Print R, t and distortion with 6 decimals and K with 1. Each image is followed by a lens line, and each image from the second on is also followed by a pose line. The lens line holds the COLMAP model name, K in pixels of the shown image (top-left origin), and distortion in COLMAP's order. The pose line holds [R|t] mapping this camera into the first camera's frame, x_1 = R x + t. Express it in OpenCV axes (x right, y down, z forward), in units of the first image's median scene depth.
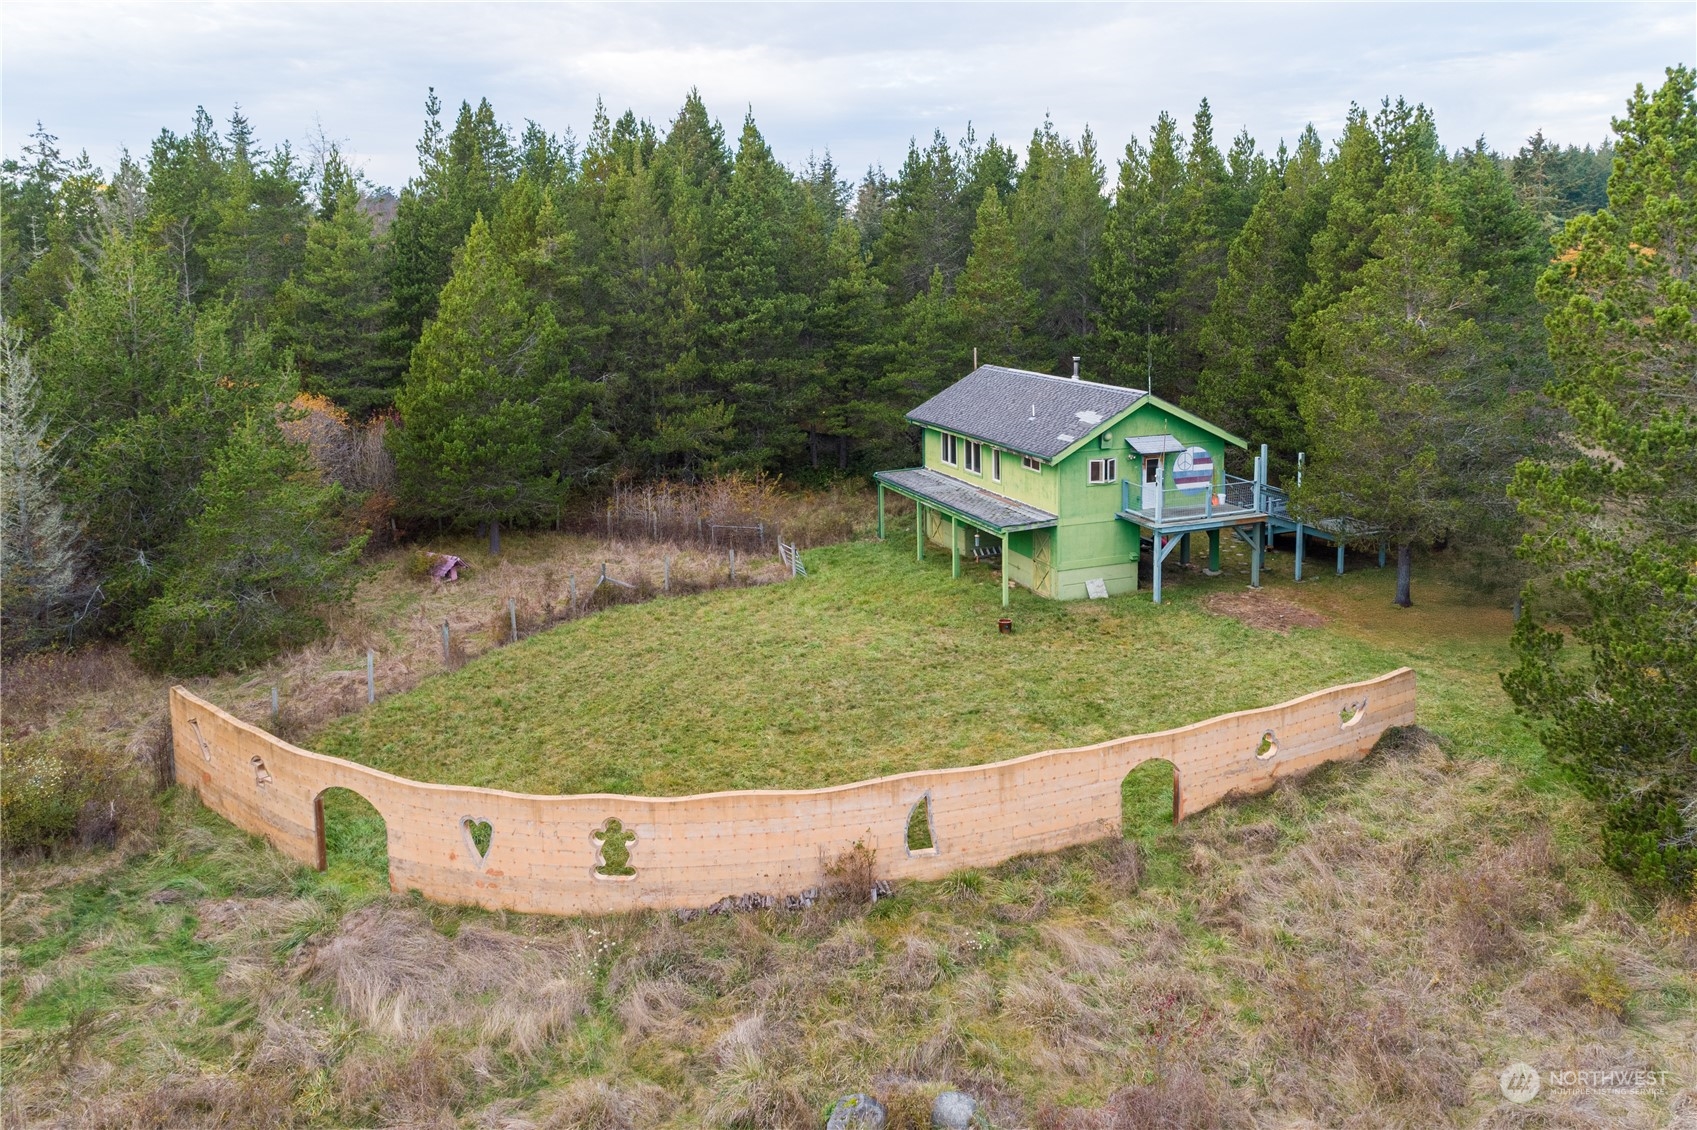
lens RADIAL K [[1172.2, 0, 862.0], [0, 1172.2, 425.1], [0, 0, 1]] dist [0.019212, 0.010963]
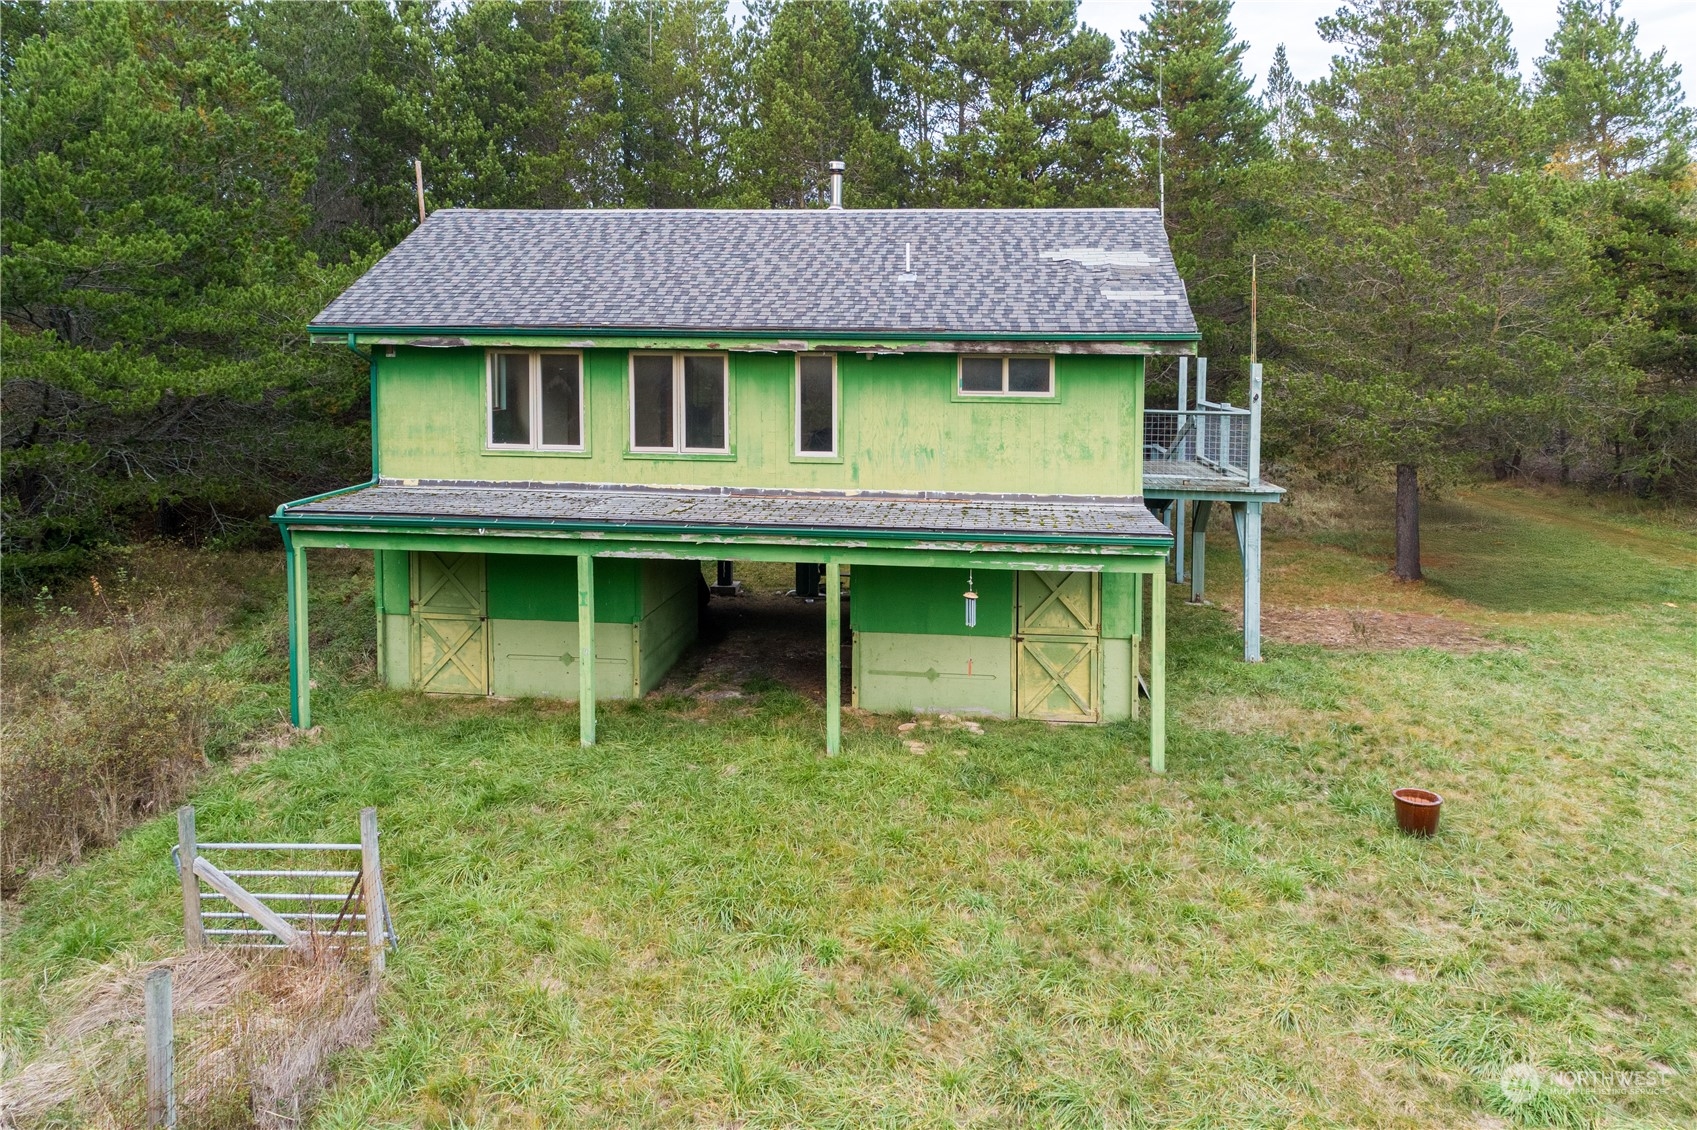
lens RADIAL K [[1181.8, 0, 849.2], [0, 1181.8, 410.9], [0, 0, 1]] dist [0.025886, 0.006958]
pose [[0.478108, -0.025387, 0.877934, -0.206959], [0.110410, 0.993390, -0.031402, 0.048697], [-0.871334, 0.111946, 0.477751, 0.849014]]
